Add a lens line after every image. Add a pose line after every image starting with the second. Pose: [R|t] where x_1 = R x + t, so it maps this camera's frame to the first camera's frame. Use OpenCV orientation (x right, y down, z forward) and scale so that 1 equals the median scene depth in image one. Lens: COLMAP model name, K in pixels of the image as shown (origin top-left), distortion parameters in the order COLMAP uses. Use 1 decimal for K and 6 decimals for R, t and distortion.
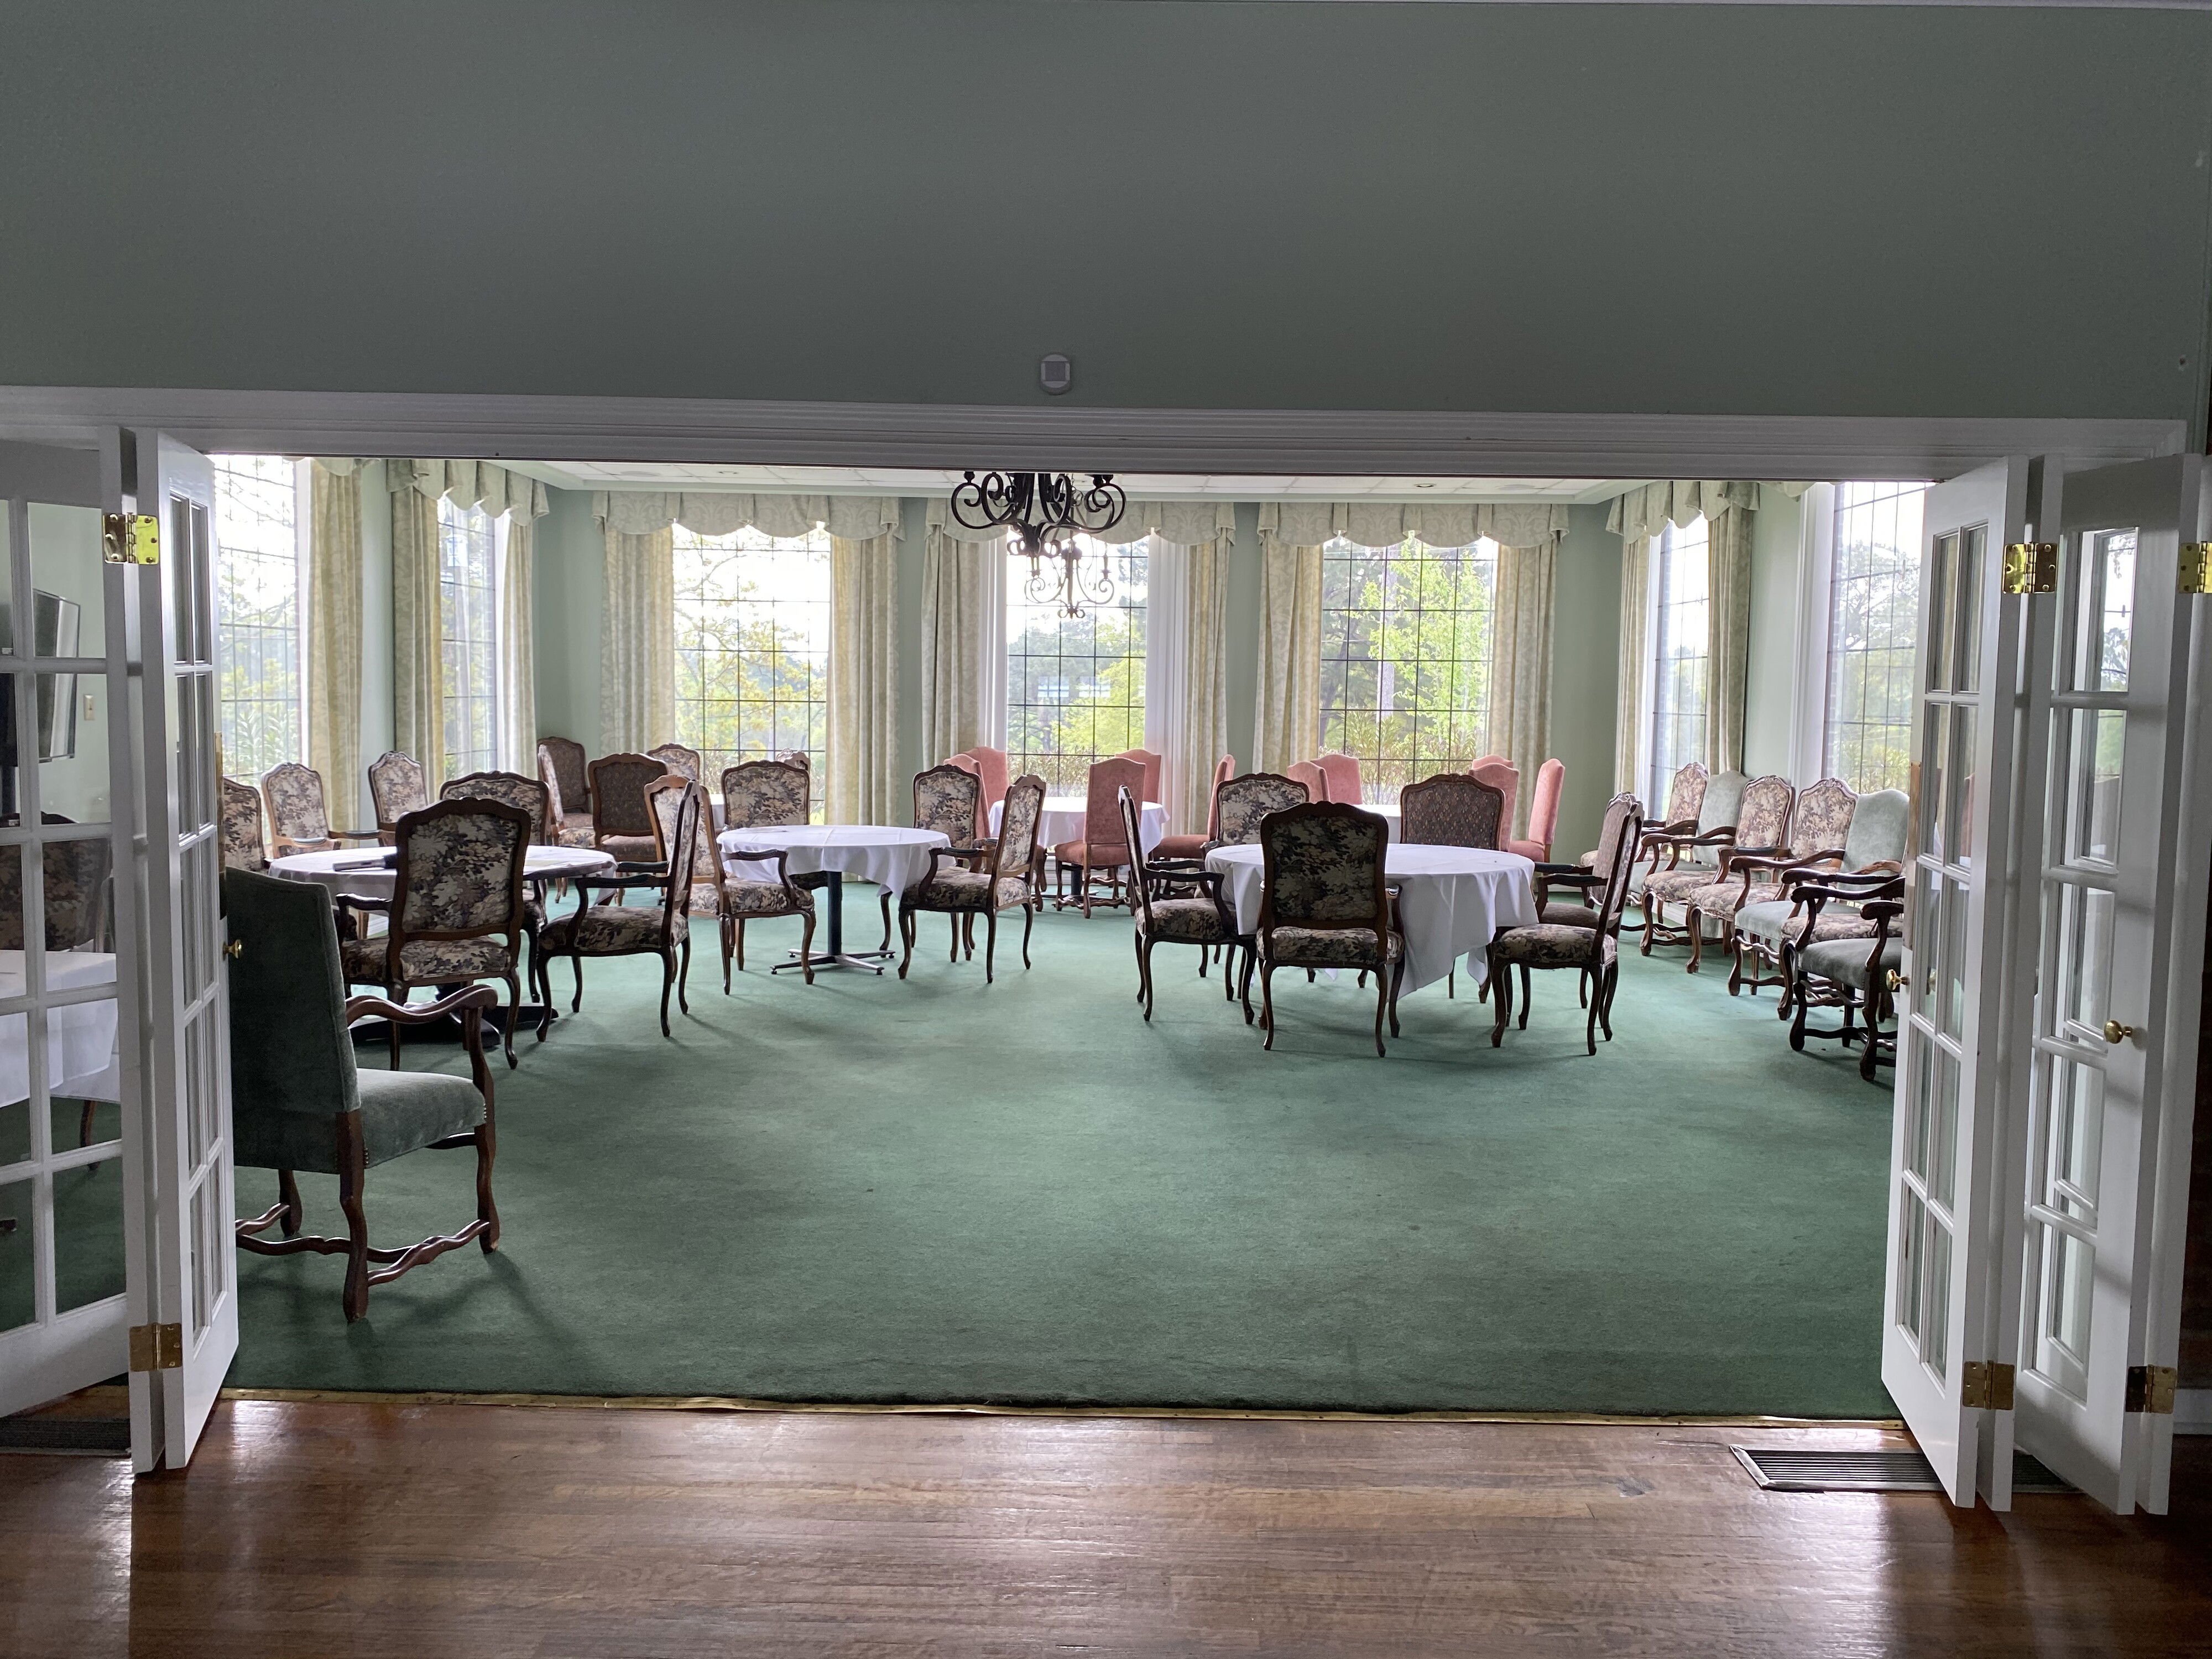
lens RADIAL K [[1665.5, 0, 1106.0], [0, 1665.5, 829.5], [0, 0, 1]] dist [0.011359, -0.001672]
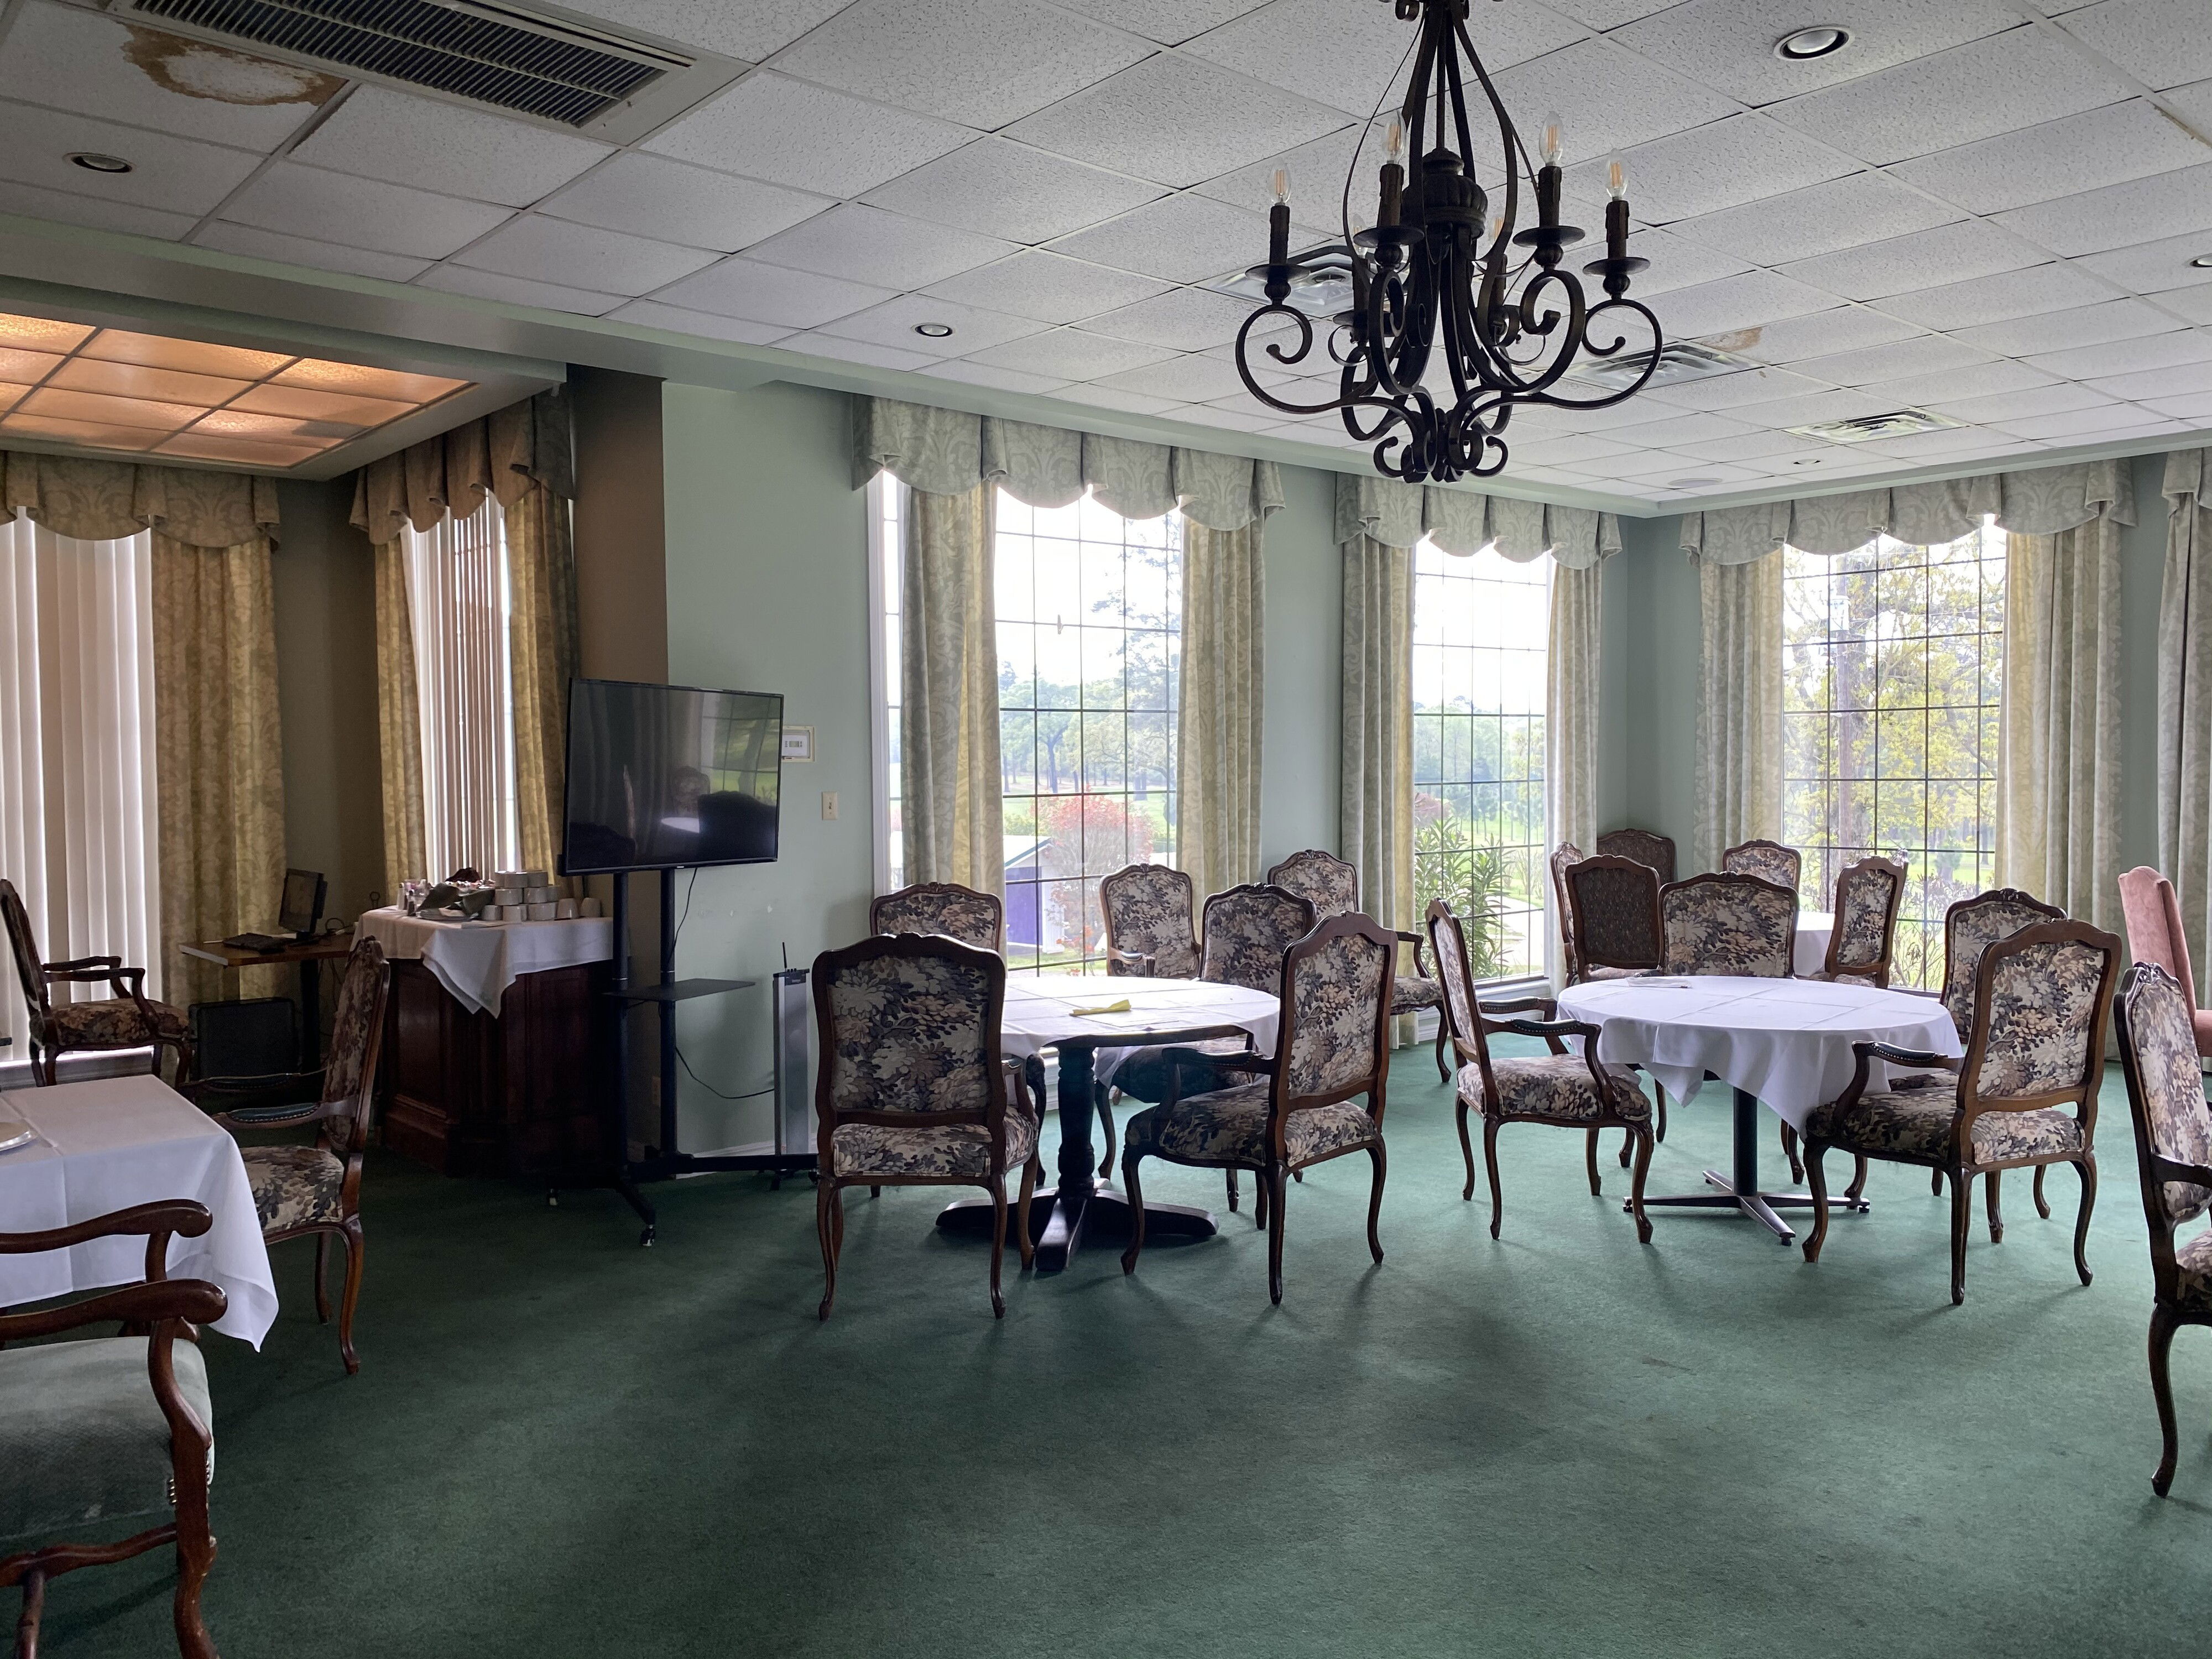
lens RADIAL K [[1642.1, 0, 1106.0], [0, 1642.1, 829.5], [0, 0, 1]] dist [0.005848, -0.004275]
pose [[0.645542, 0.008108, -0.763682, 0.111782], [-0.042308, 0.998788, -0.025159, -0.025878], [0.762552, 0.048551, 0.645103, 0.313522]]
